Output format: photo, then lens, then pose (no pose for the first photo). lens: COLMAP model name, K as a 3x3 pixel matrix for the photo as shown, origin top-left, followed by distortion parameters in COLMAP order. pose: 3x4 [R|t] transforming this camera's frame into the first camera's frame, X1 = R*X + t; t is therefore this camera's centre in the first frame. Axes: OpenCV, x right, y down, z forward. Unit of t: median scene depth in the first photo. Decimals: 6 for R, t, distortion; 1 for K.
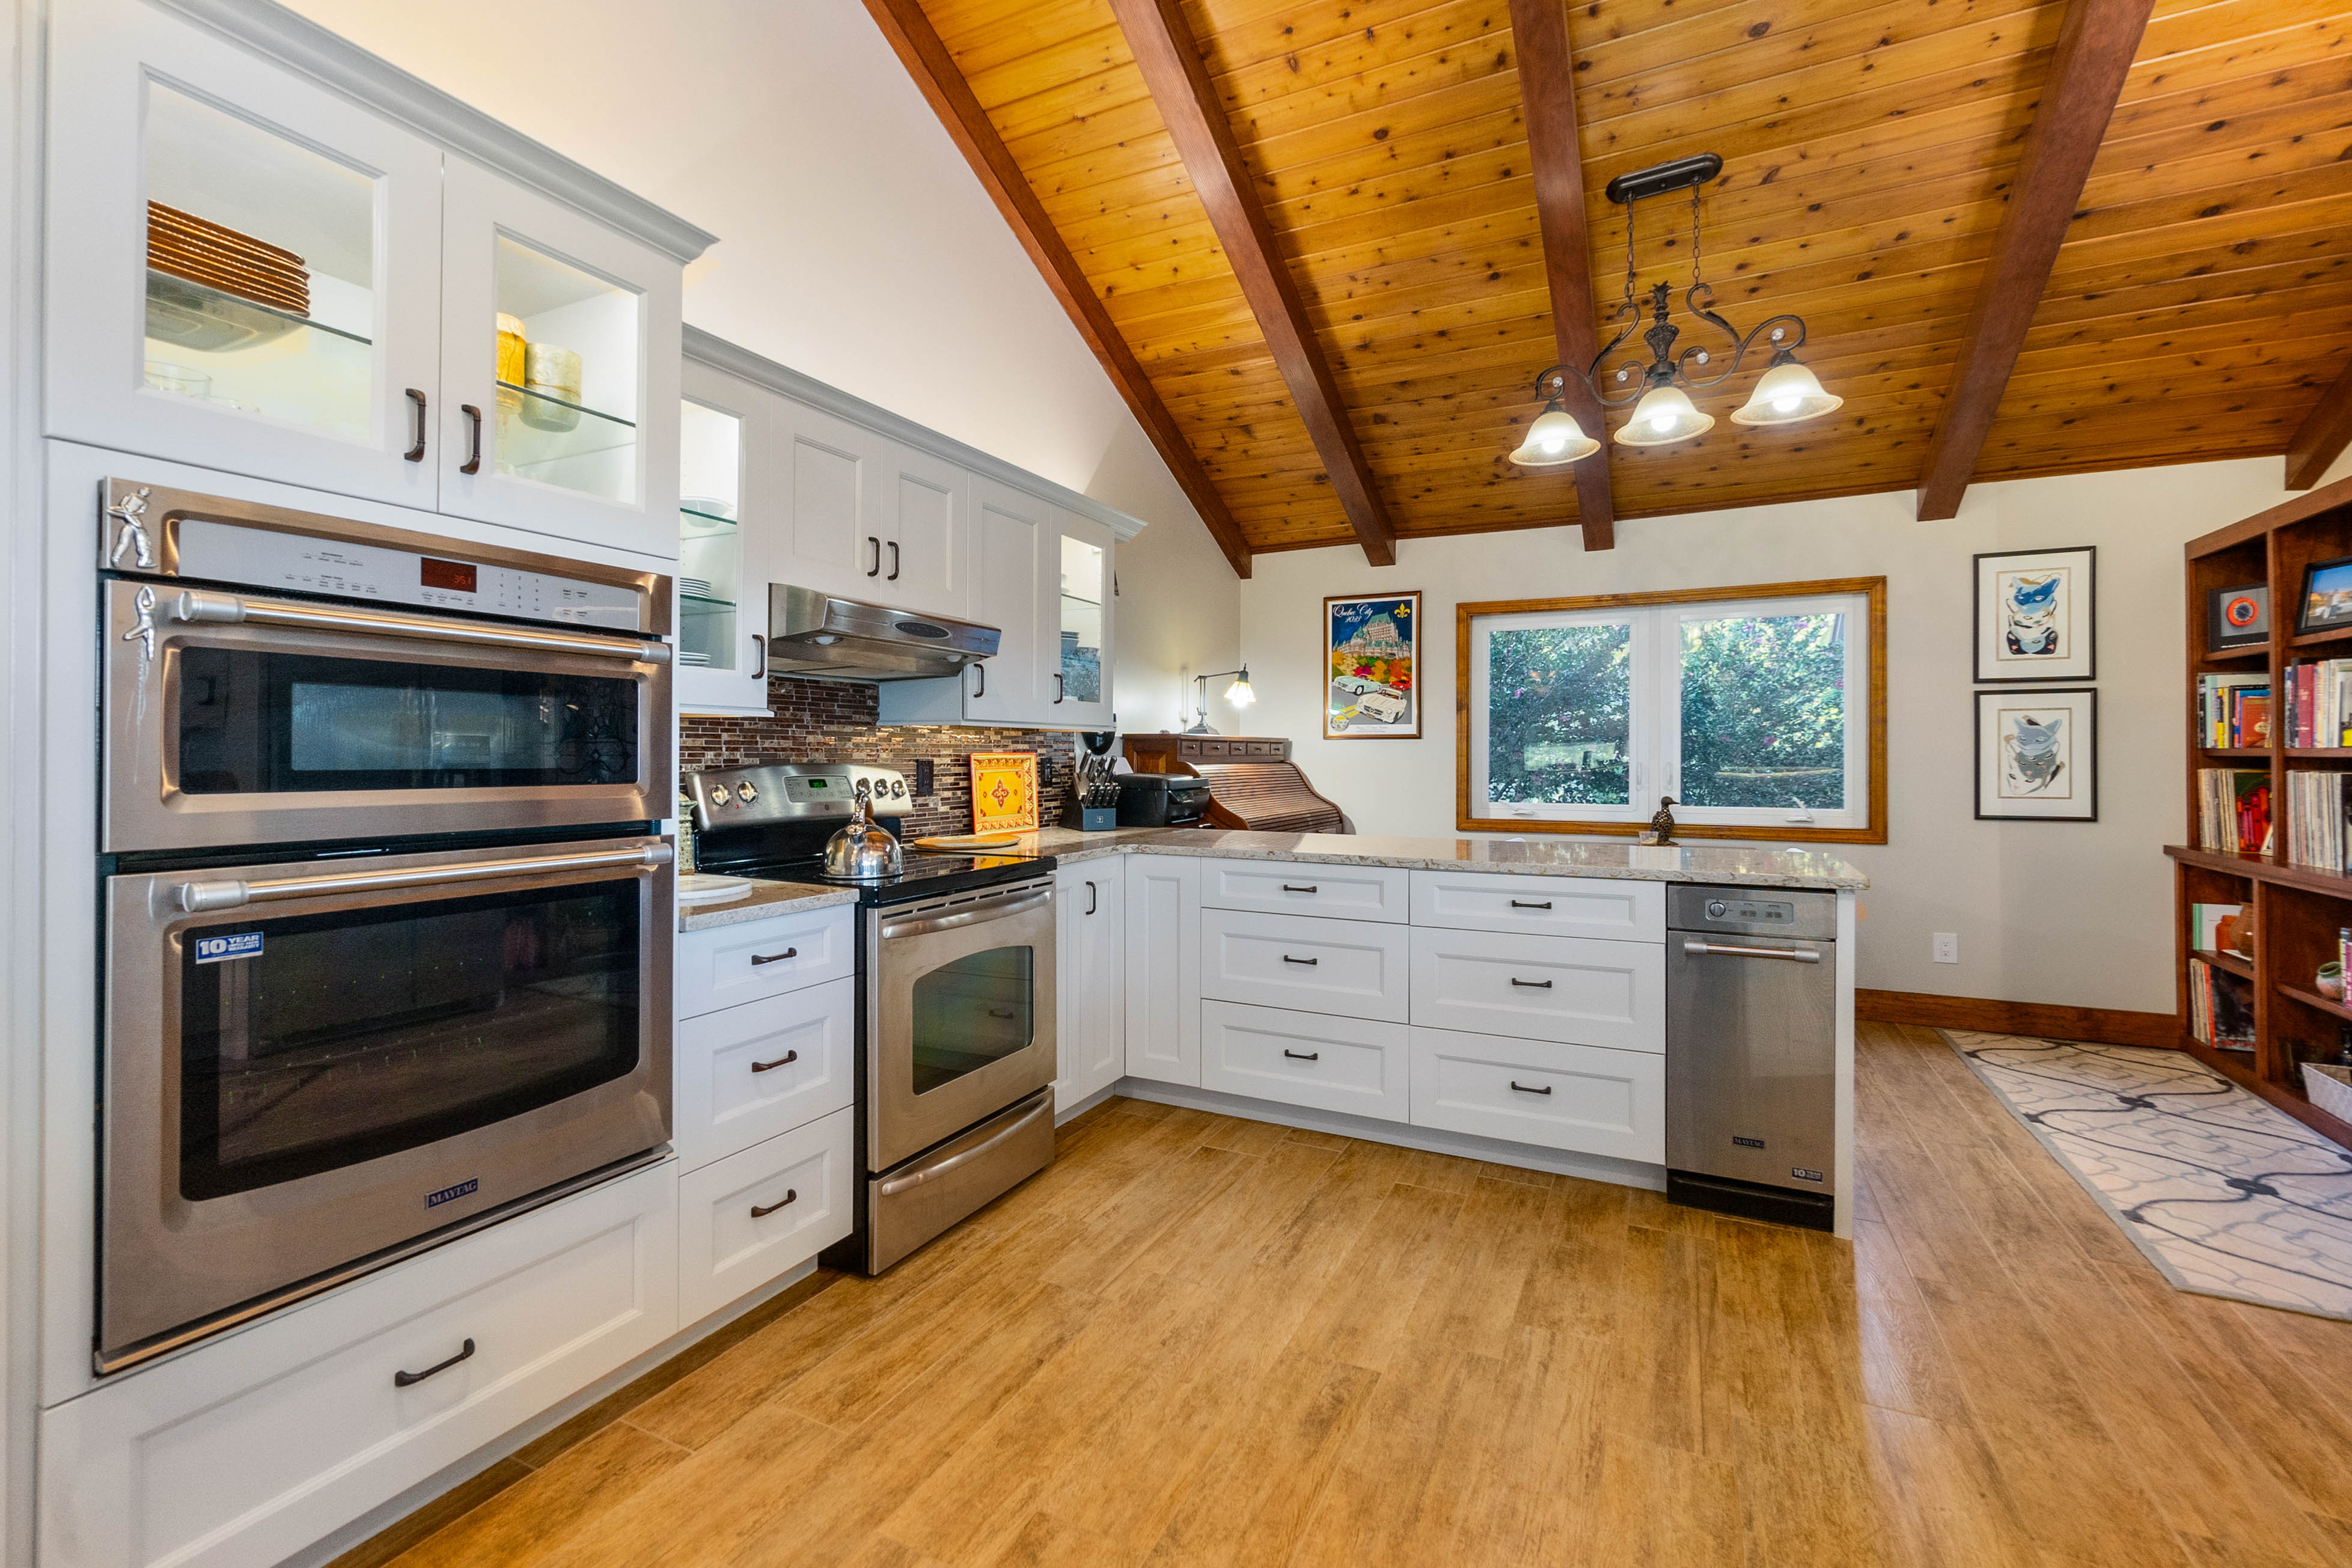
lens RADIAL K [[1010.6, 0, 1177.1], [0, 1010.6, 757.1], [0, 0, 1]] dist [-0.009880, 0.002633]
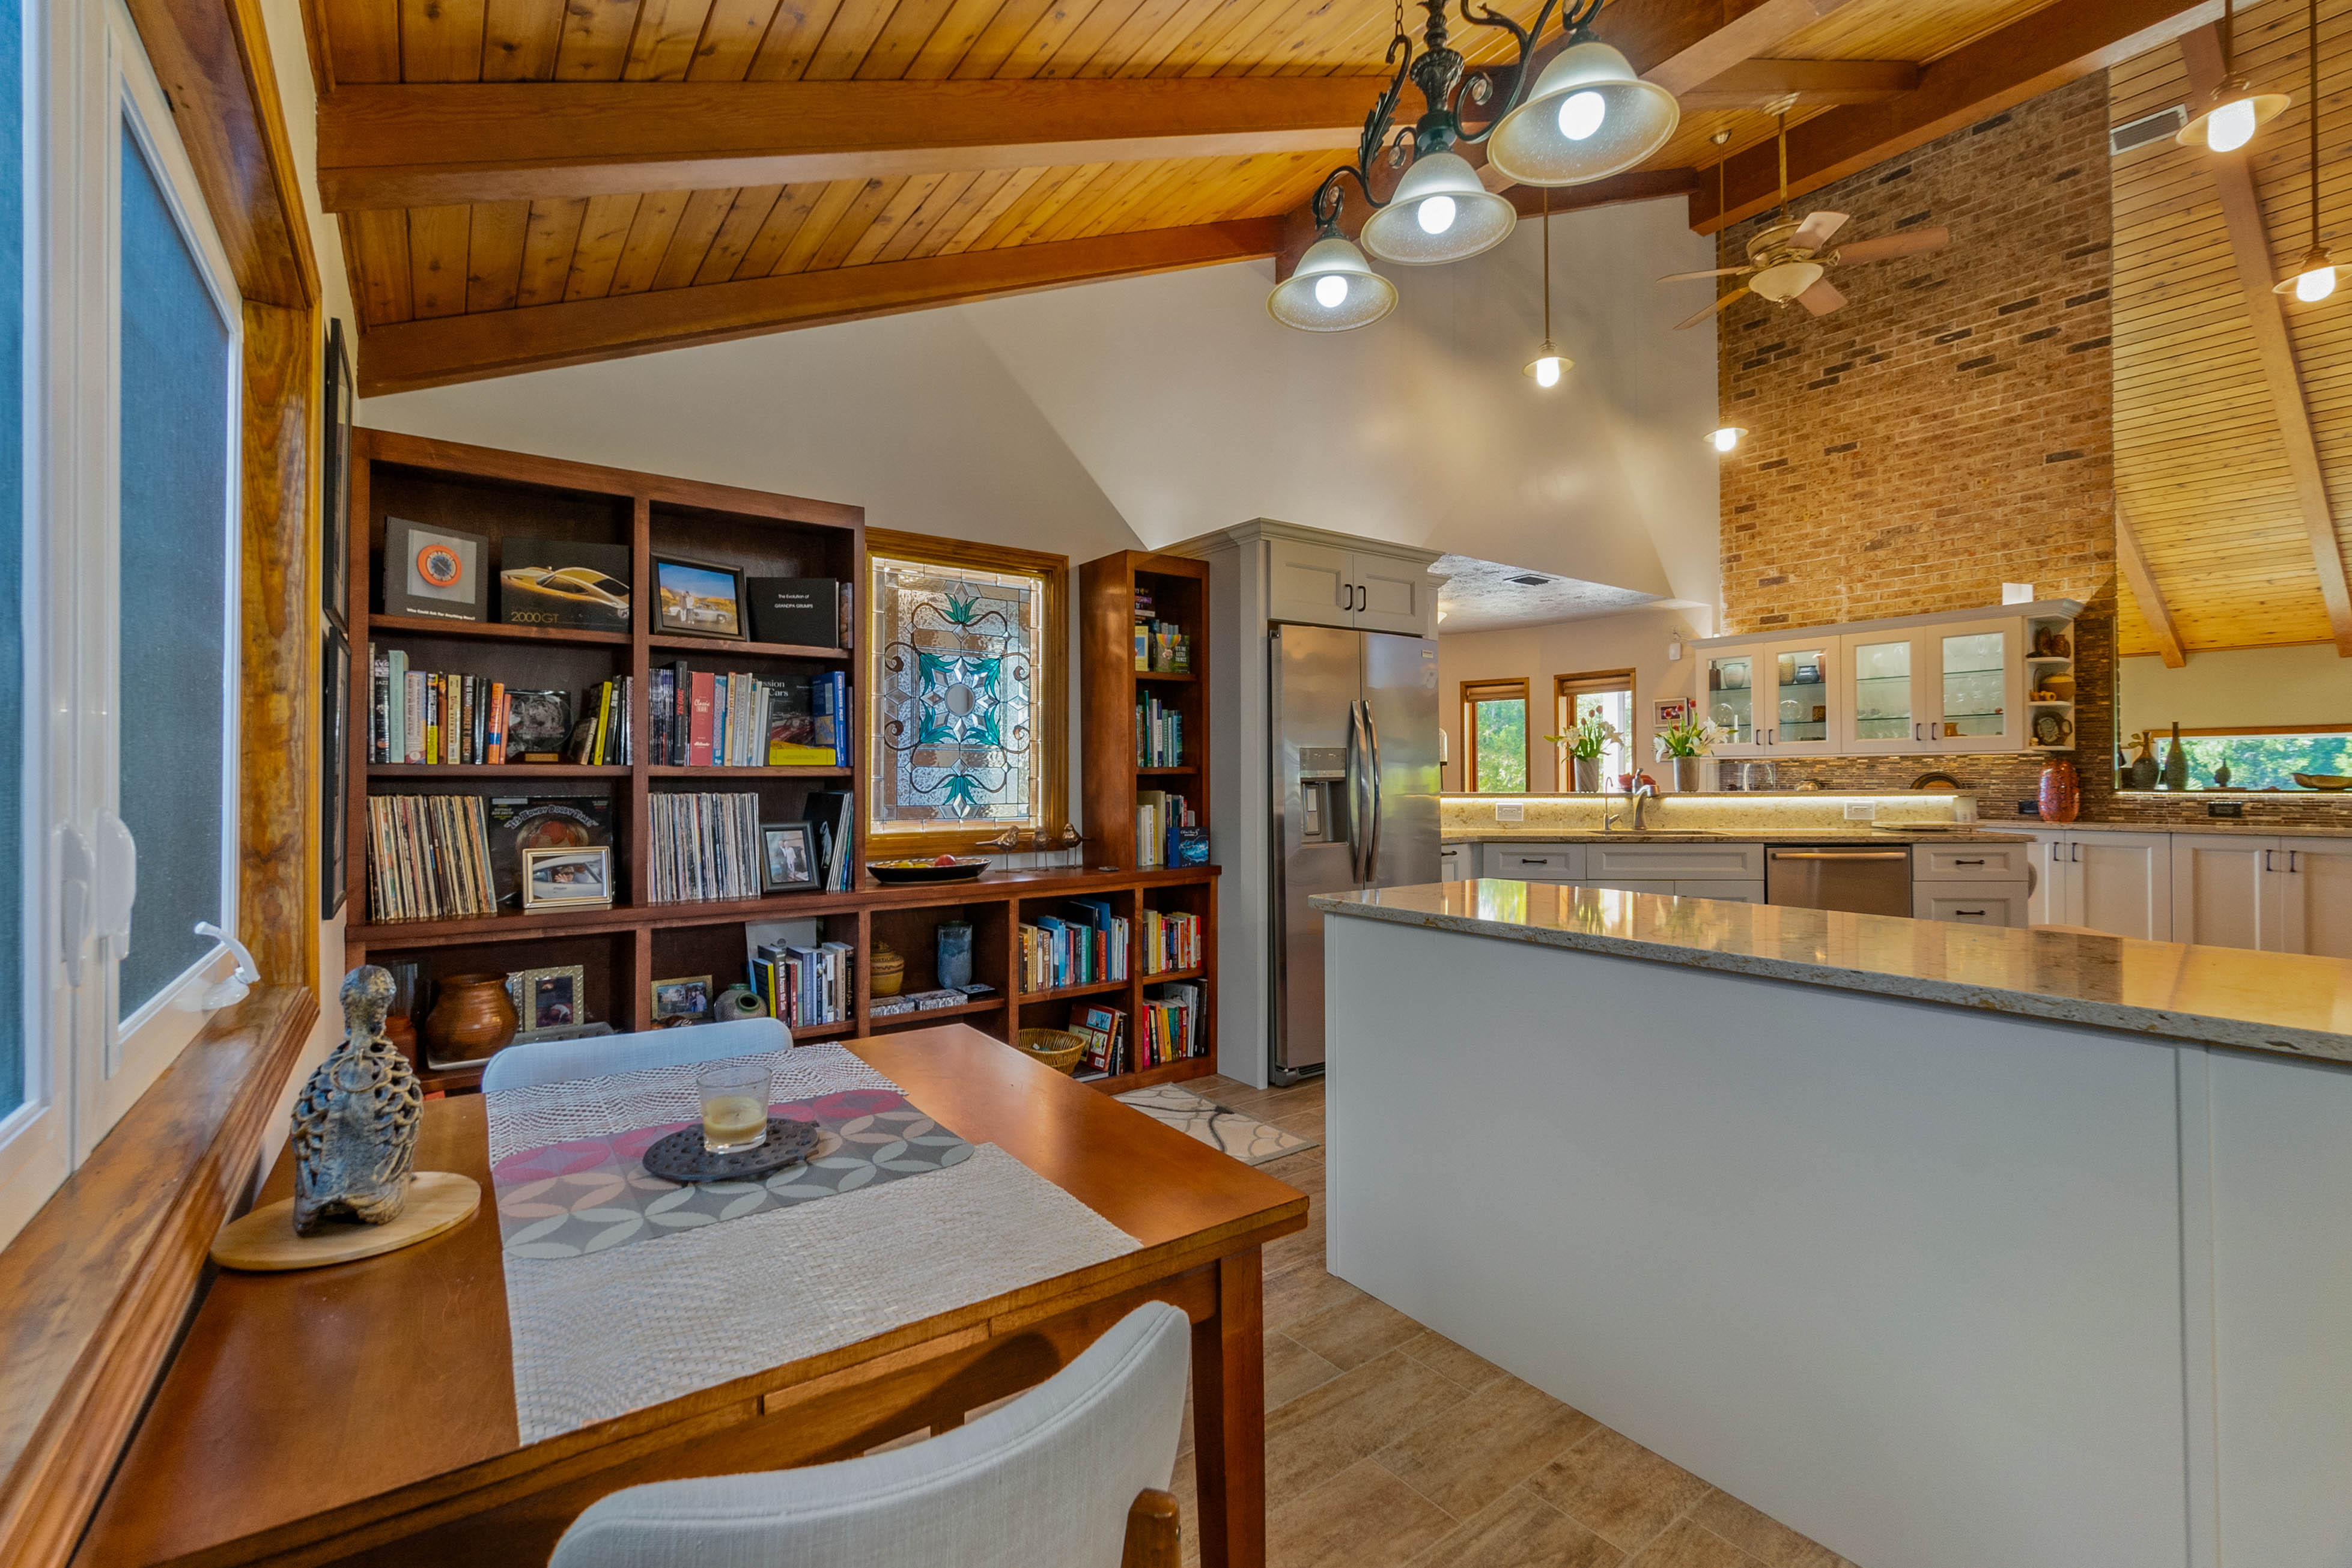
lens RADIAL K [[1010.7, 0, 1170.0], [0, 1010.7, 772.5], [0, 0, 1]] dist [-0.009880, 0.002633]
pose [[-0.886461, 0.007693, 0.462739, 0.599943], [0.005773, 0.999968, -0.005564, 0.008666], [-0.462767, -0.002261, -0.886477, 2.770906]]
